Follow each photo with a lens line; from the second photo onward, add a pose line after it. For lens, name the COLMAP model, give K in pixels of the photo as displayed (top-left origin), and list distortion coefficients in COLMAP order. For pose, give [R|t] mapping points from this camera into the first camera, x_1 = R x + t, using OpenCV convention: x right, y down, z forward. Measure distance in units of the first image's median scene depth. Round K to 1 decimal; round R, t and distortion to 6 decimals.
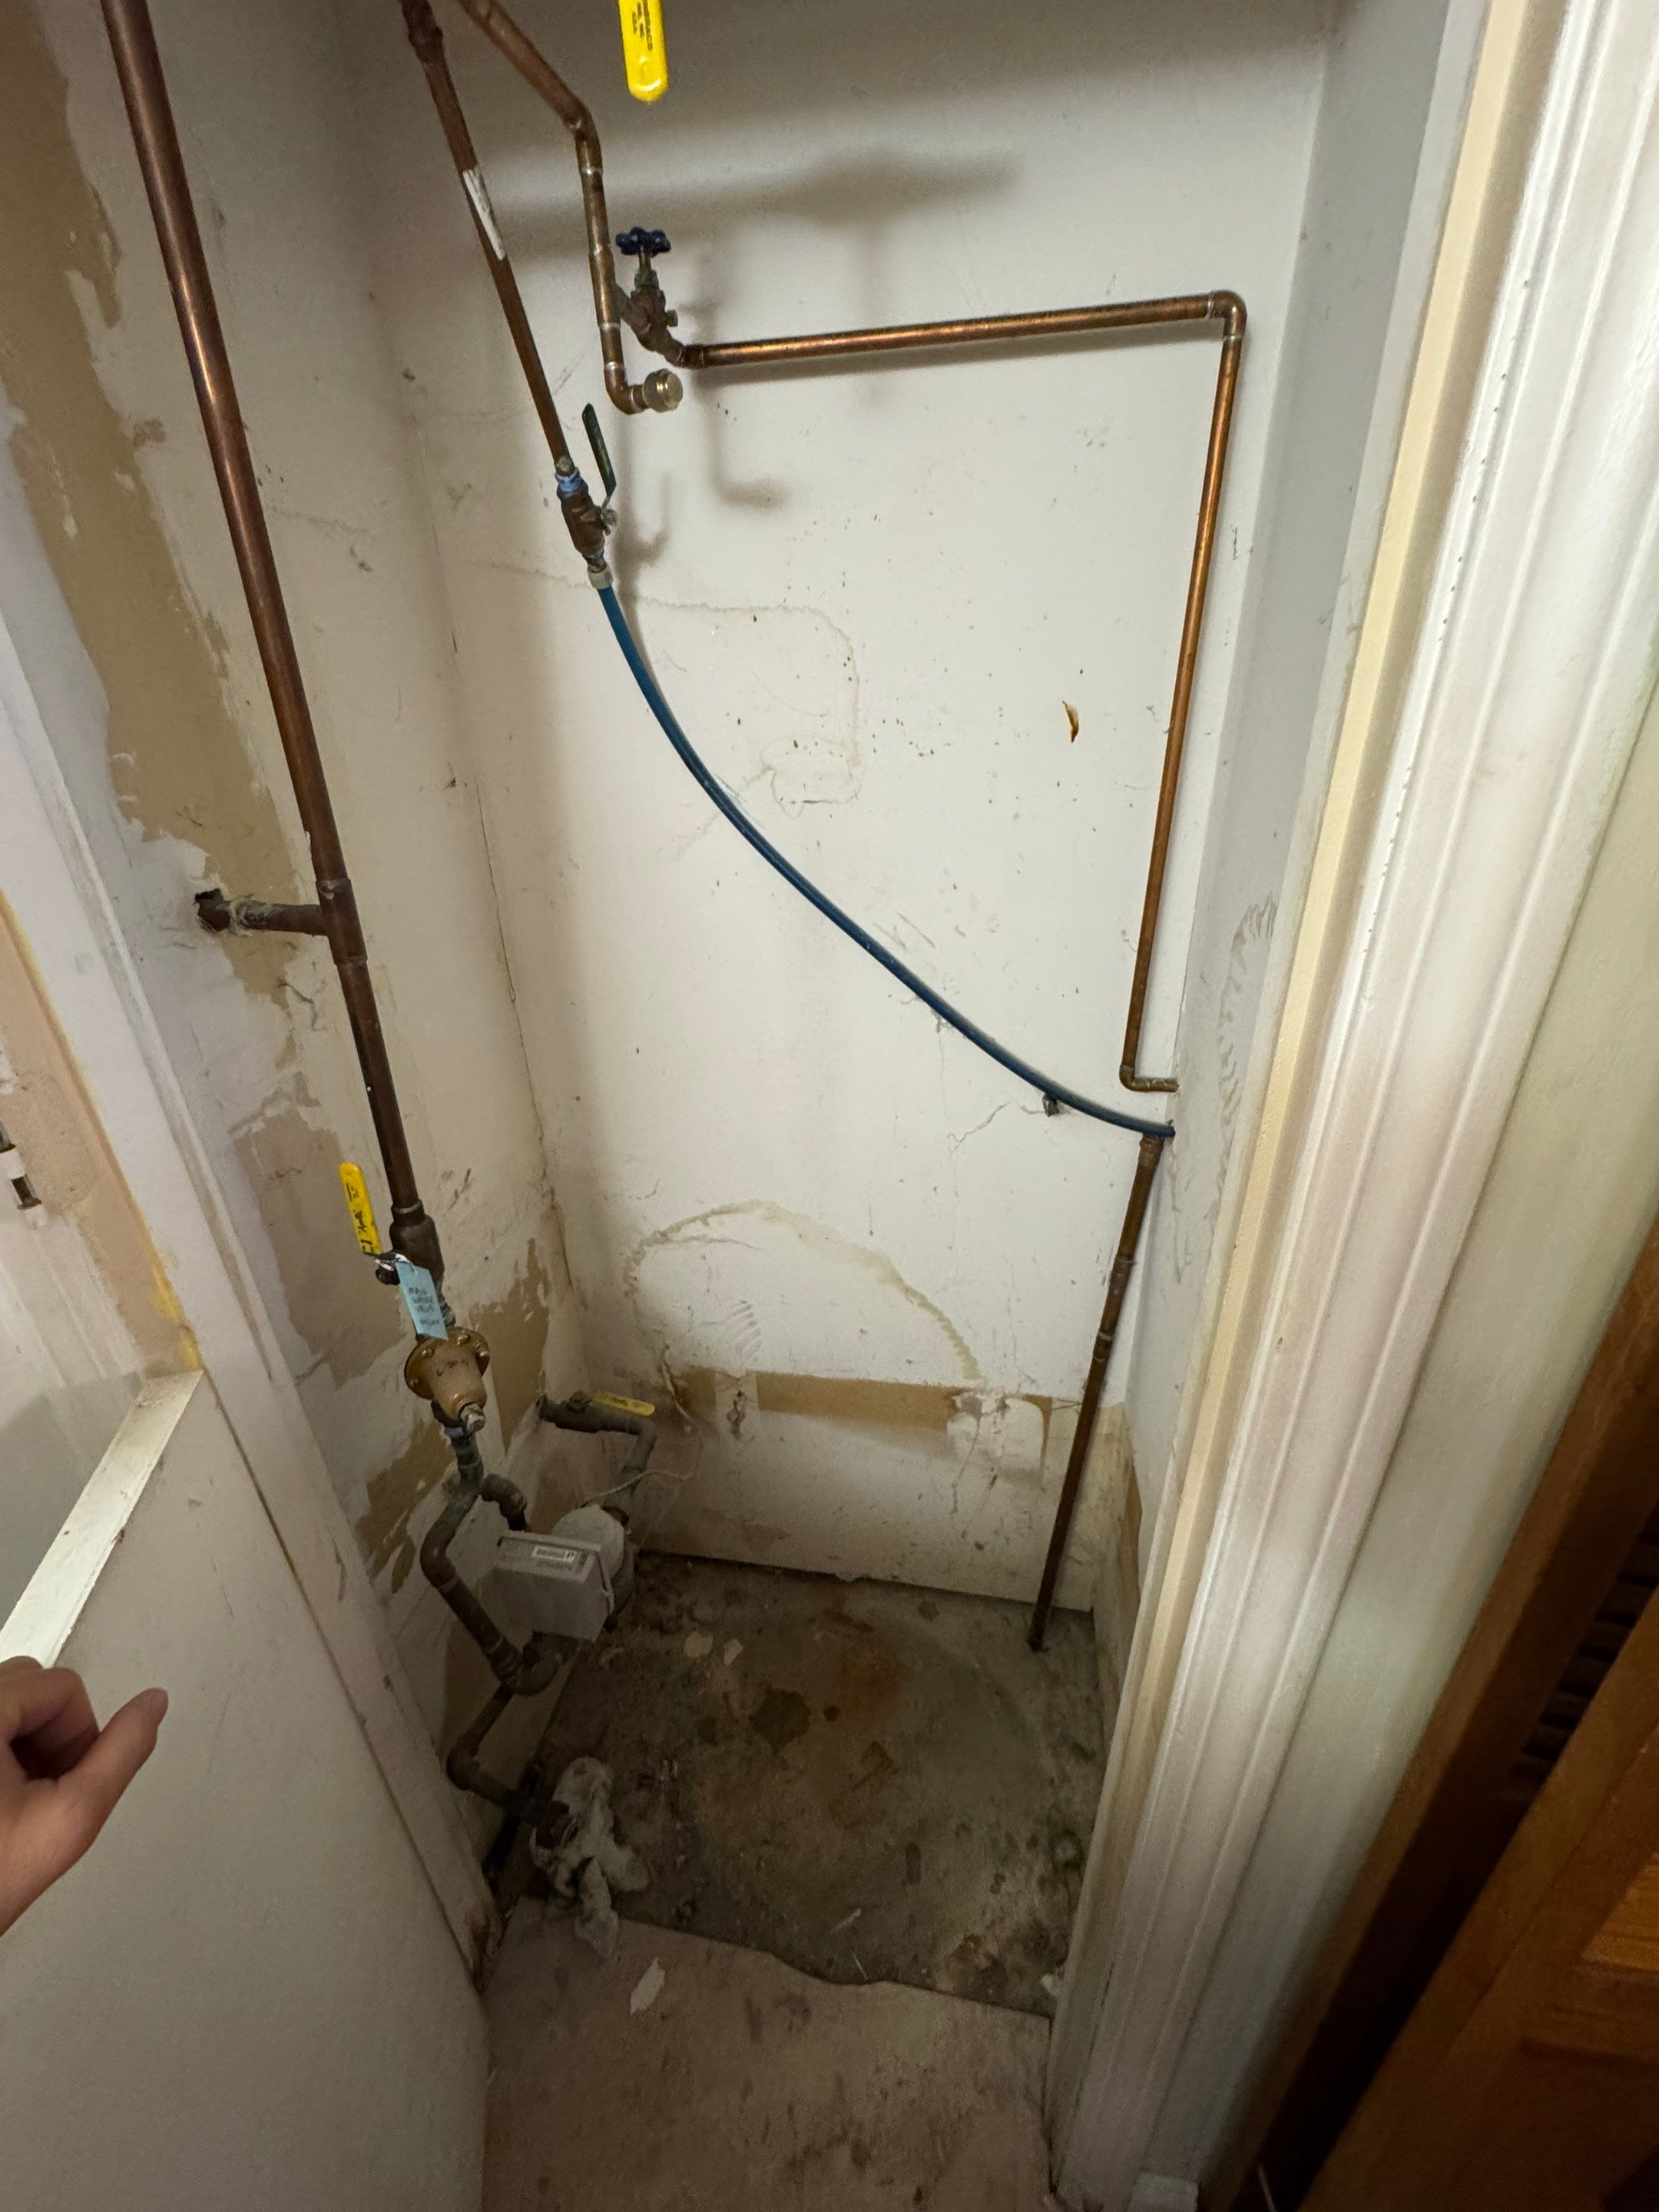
lens RADIAL K [[918.2, 0, 874.0], [0, 918.2, 1102.9], [0, 0, 1]] dist [0.008546, -0.000099]
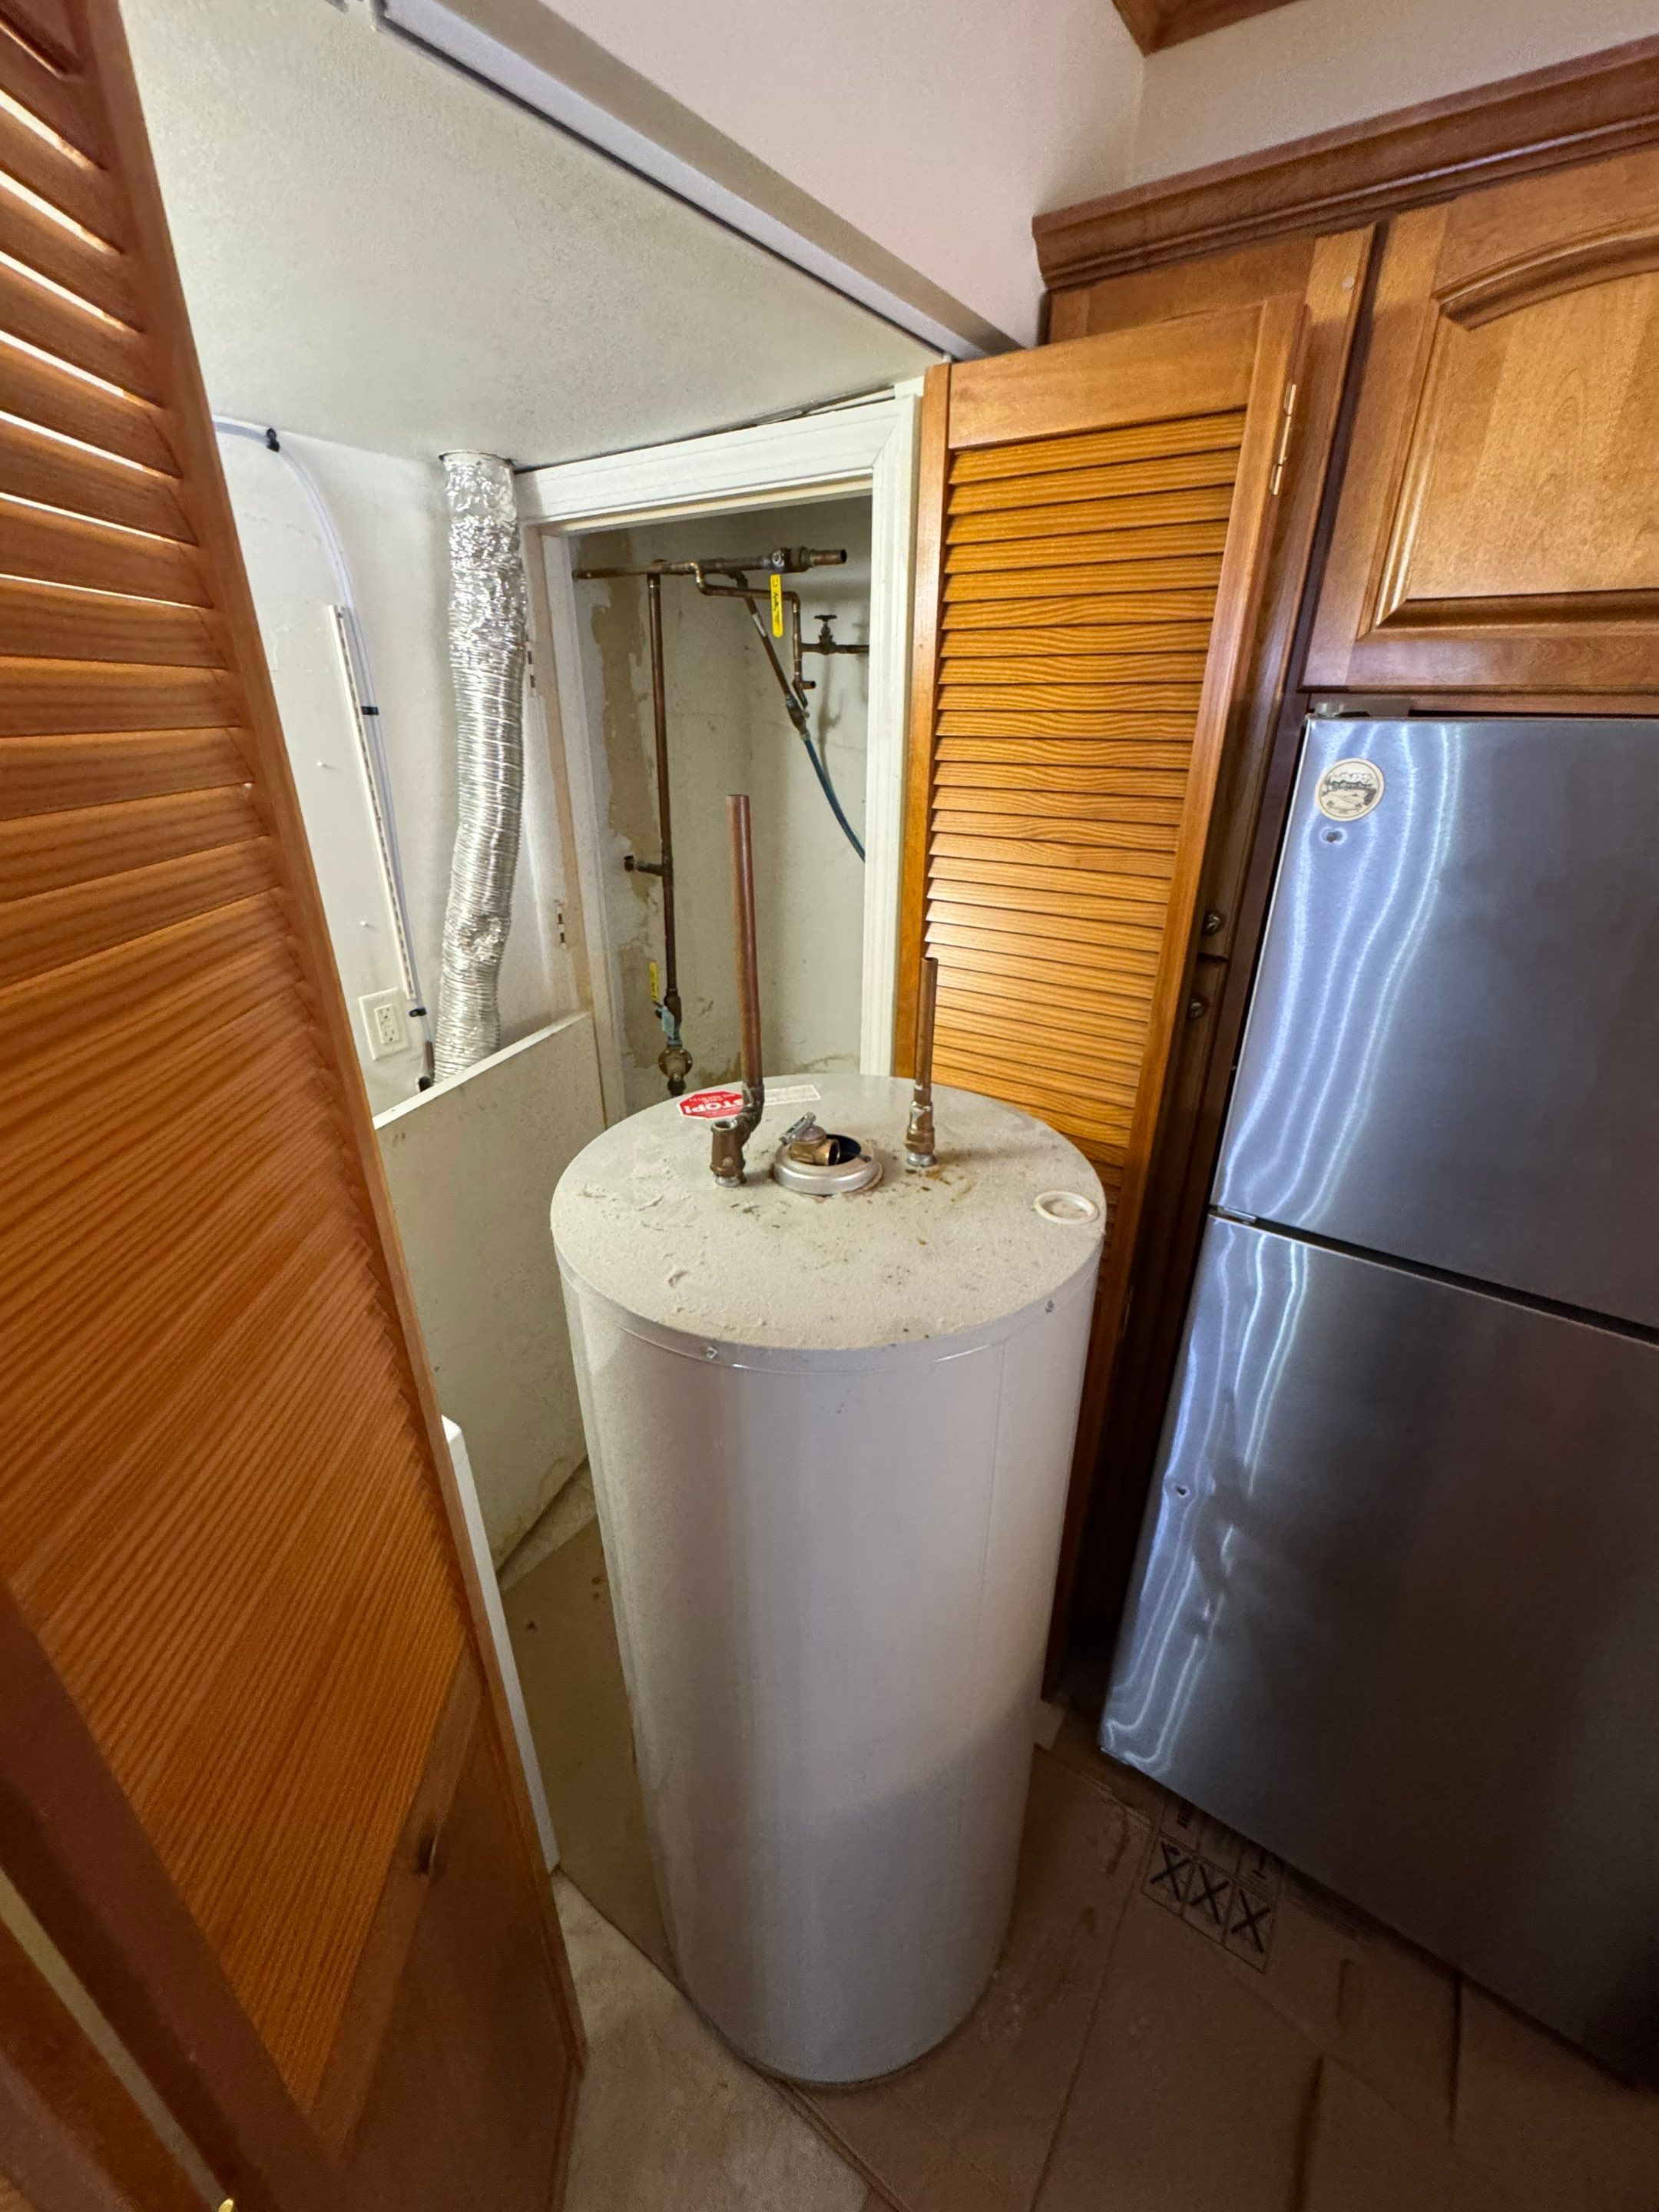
lens RADIAL K [[918.2, 0, 874.0], [0, 918.2, 1102.9], [0, 0, 1]] dist [0.008546, -0.000099]
pose [[0.919409, 0.193211, -0.342572, 0.929188], [-0.199853, 0.979692, 0.016176, 0.272380], [0.338741, 0.053591, 0.939352, -1.160229]]
